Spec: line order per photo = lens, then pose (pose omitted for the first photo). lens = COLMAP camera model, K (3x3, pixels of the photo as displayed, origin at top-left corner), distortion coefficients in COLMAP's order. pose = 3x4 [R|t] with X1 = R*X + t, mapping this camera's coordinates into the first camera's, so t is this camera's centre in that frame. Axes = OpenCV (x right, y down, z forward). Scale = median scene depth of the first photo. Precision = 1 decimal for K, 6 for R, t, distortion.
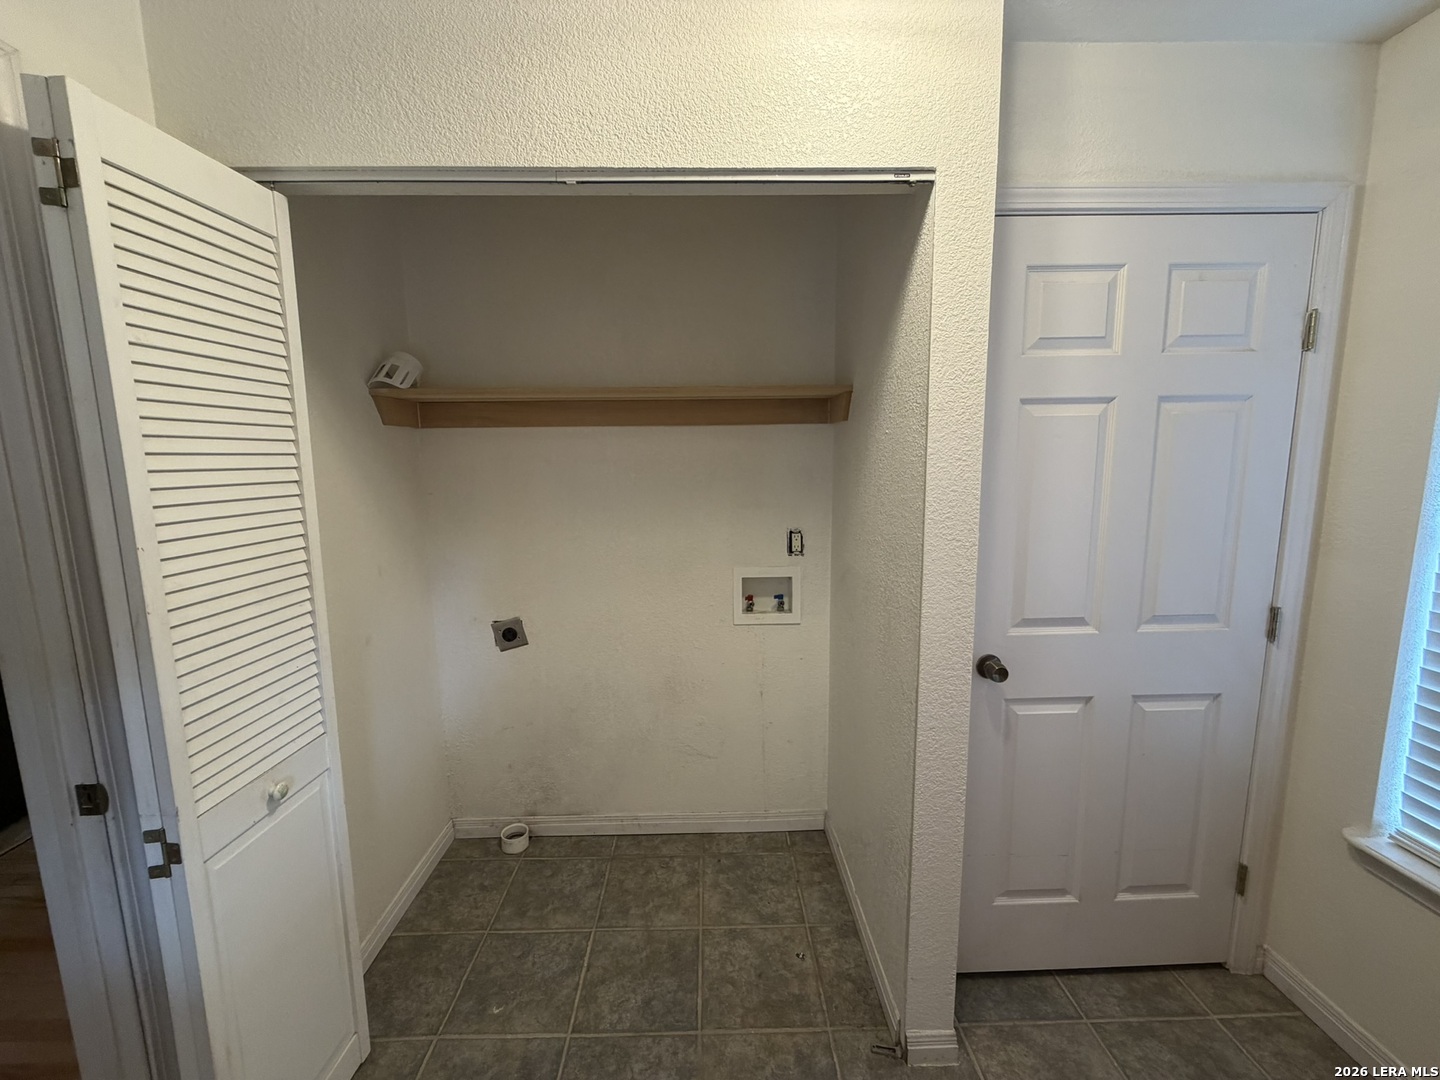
lens RADIAL K [[572.4, 0, 709.0], [0, 572.4, 540.2], [0, 0, 1]] dist [-0.002244, 0.000988]
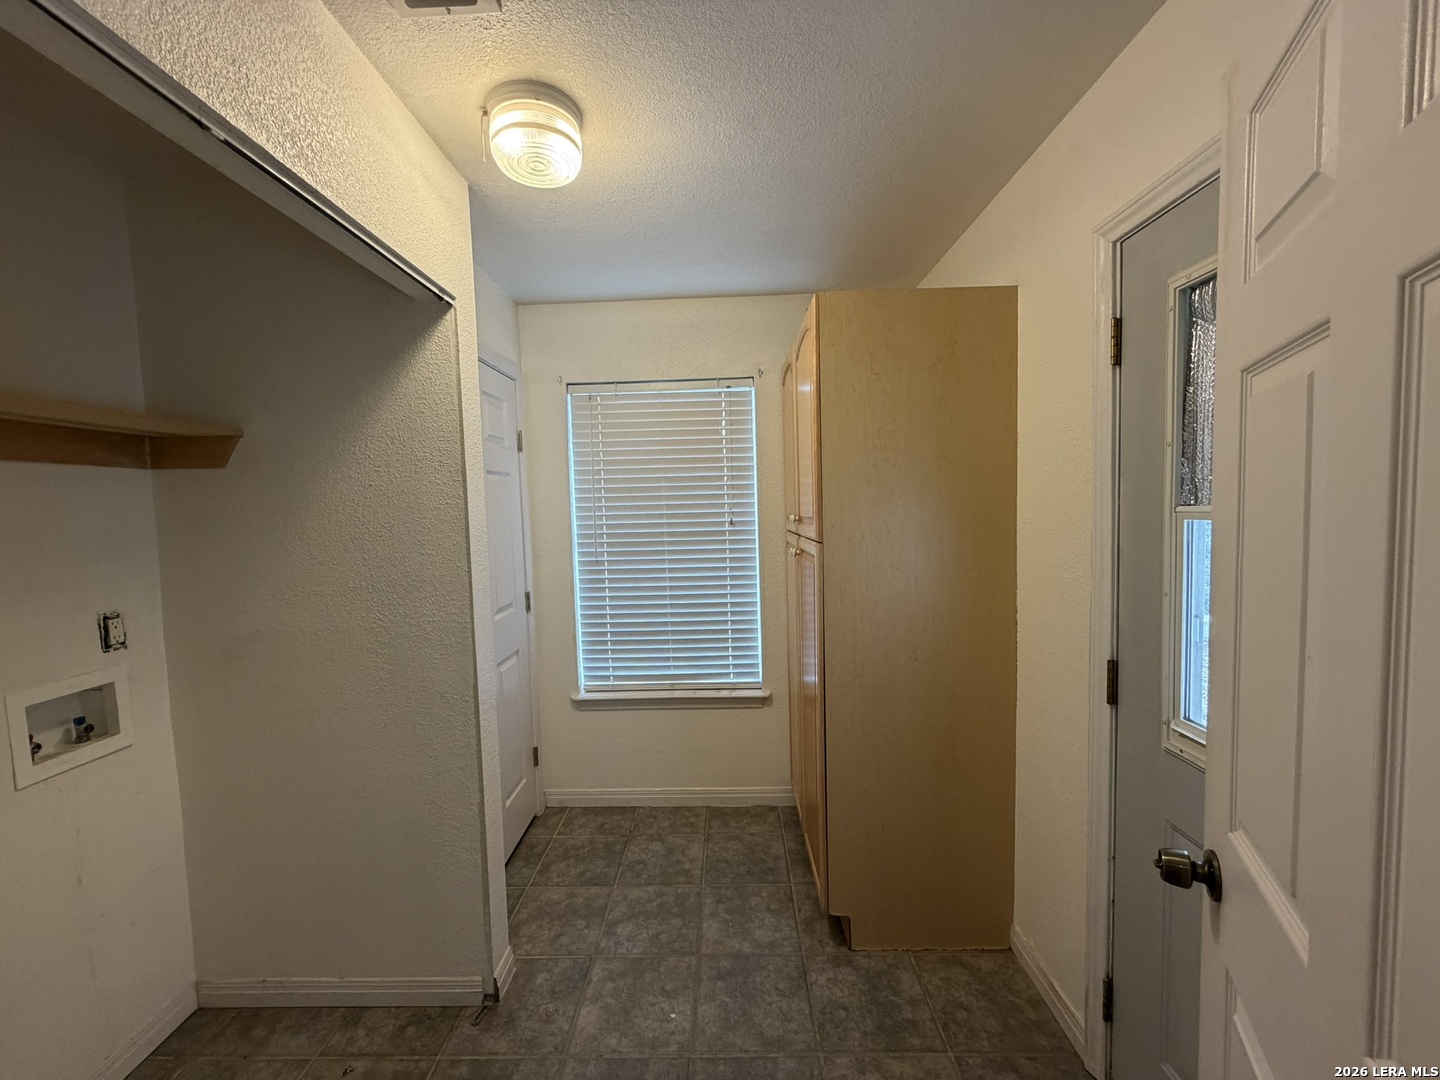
lens RADIAL K [[572.4, 0, 715.2], [0, 572.4, 540.9], [0, 0, 1]] dist [-0.002244, 0.000988]
pose [[0.044096, -0.051188, 0.997715, -0.725272], [0.167409, 0.984943, 0.043133, -0.017835], [-0.984901, 0.165125, 0.052001, 0.297740]]
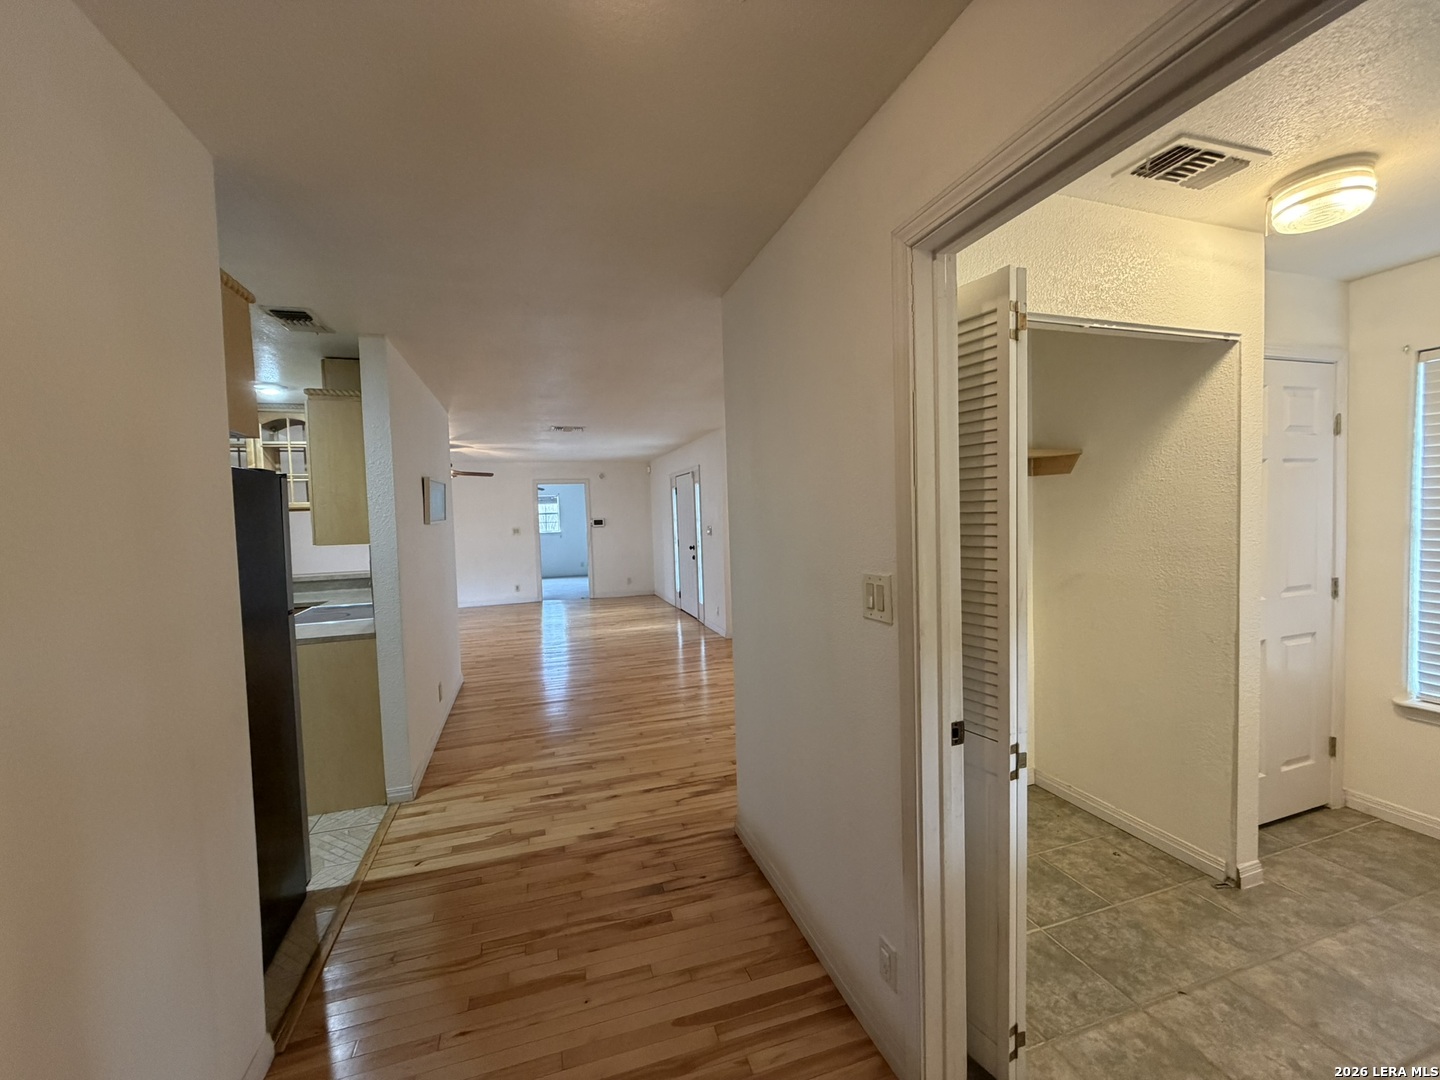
lens RADIAL K [[572.4, 0, 715.5], [0, 572.4, 539.4], [0, 0, 1]] dist [-0.002244, 0.000988]
pose [[0.957908, -0.031761, 0.285313, -1.275290], [0.060506, 0.993872, -0.092504, 0.046159], [-0.280626, 0.105874, 0.953960, -0.141764]]
